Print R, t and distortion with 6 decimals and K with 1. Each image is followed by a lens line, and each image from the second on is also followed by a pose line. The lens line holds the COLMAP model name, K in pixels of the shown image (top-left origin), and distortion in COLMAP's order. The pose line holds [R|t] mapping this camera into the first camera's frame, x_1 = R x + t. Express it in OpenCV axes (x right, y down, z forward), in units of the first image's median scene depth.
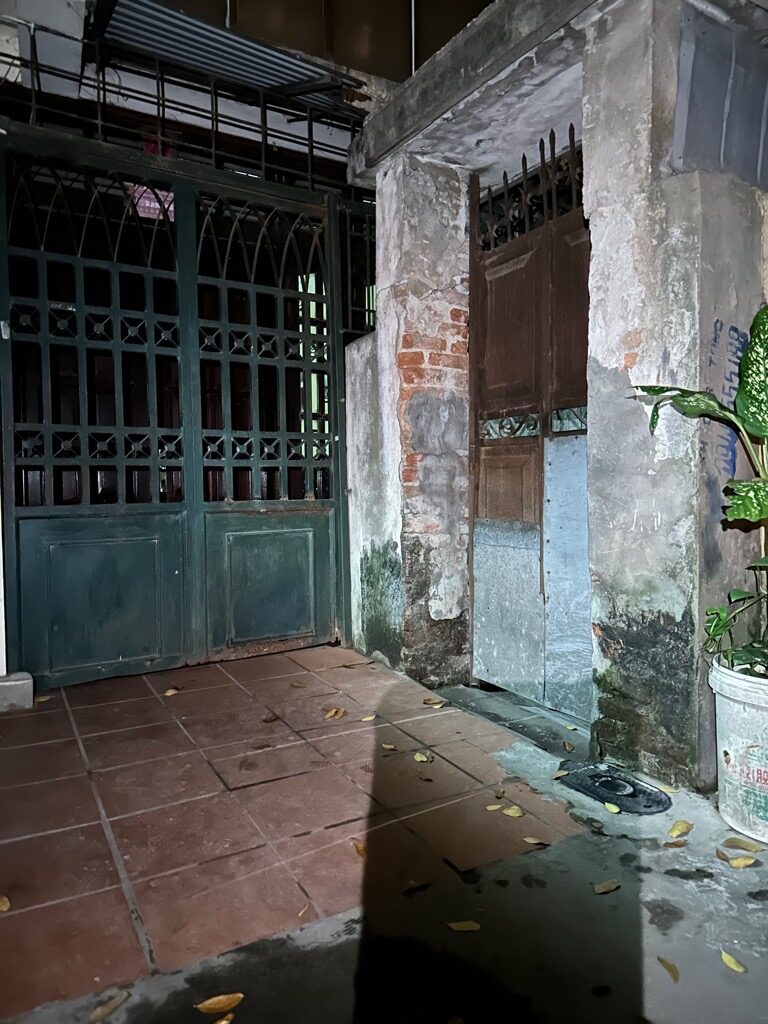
lens RADIAL K [[715.9, 0, 384.0], [0, 715.9, 512.0], [0, 0, 1]] dist [0.152409, -0.274928]
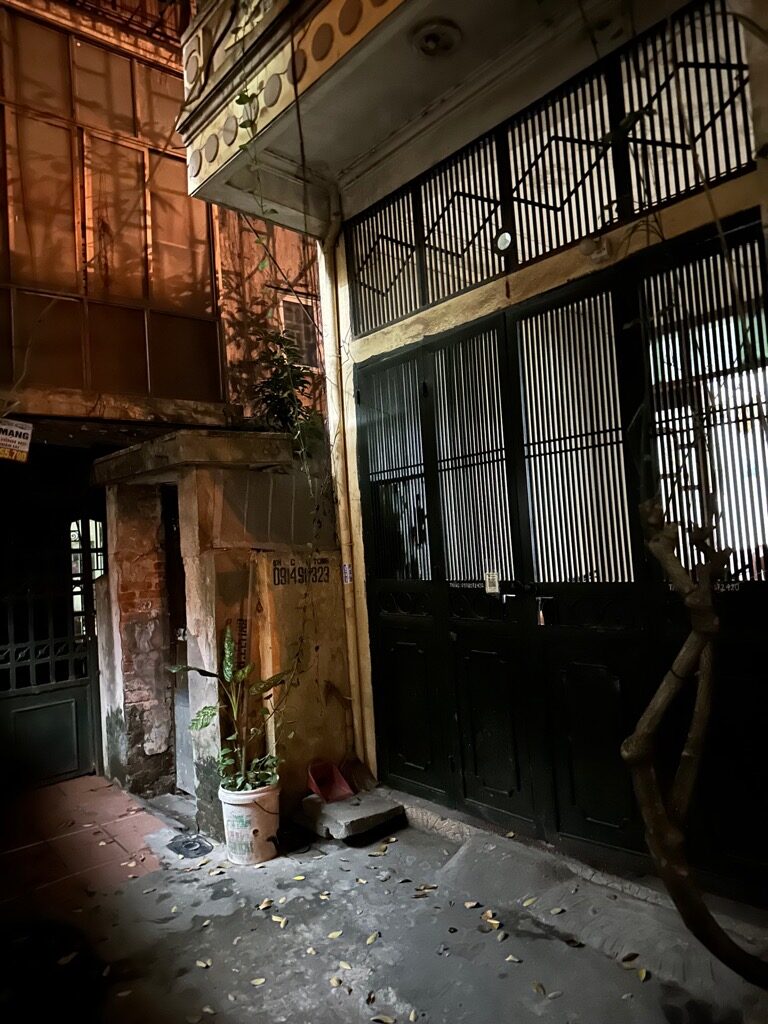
lens RADIAL K [[730.7, 0, 384.0], [0, 730.7, 512.0], [0, 0, 1]] dist [0.061661, -0.070782]
pose [[0.985436, -0.042479, 0.164657, 0.347105], [0.057322, 0.994604, -0.086469, -0.223391], [-0.160095, 0.094648, 0.982553, -0.780913]]
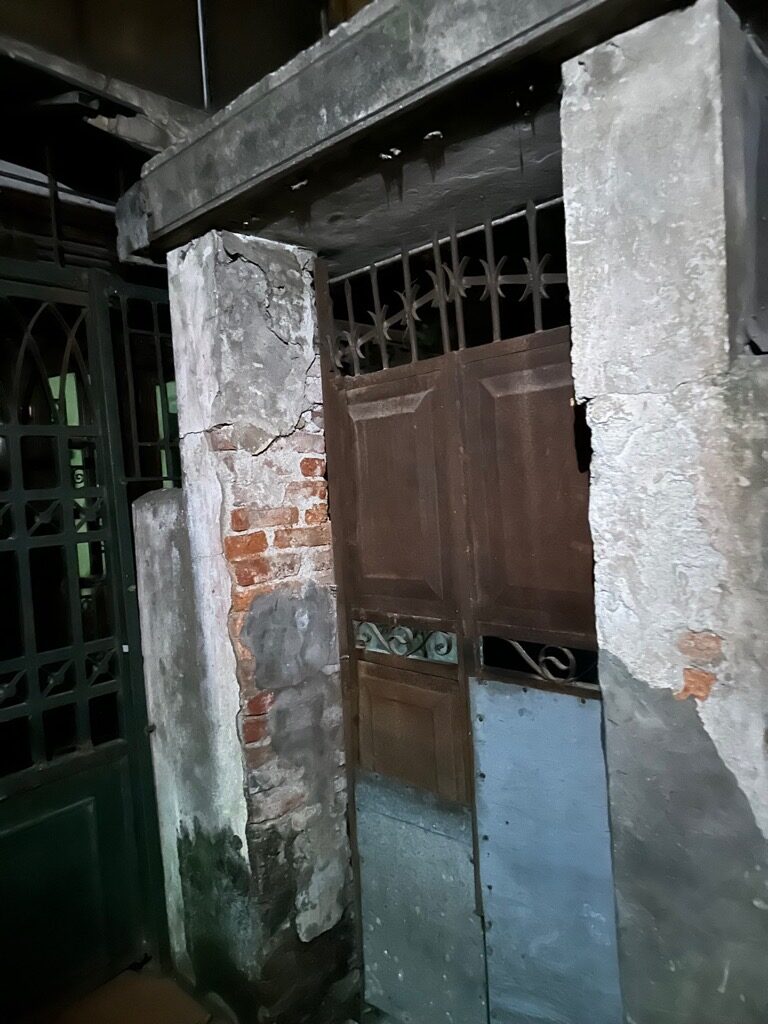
lens RADIAL K [[715.9, 0, 384.0], [0, 715.9, 512.0], [0, 0, 1]] dist [0.152409, -0.274928]
pose [[0.959573, -0.062189, 0.274502, -0.018105], [0.065845, 0.997821, -0.004115, -0.227302], [-0.273648, 0.022023, 0.961578, 0.351851]]
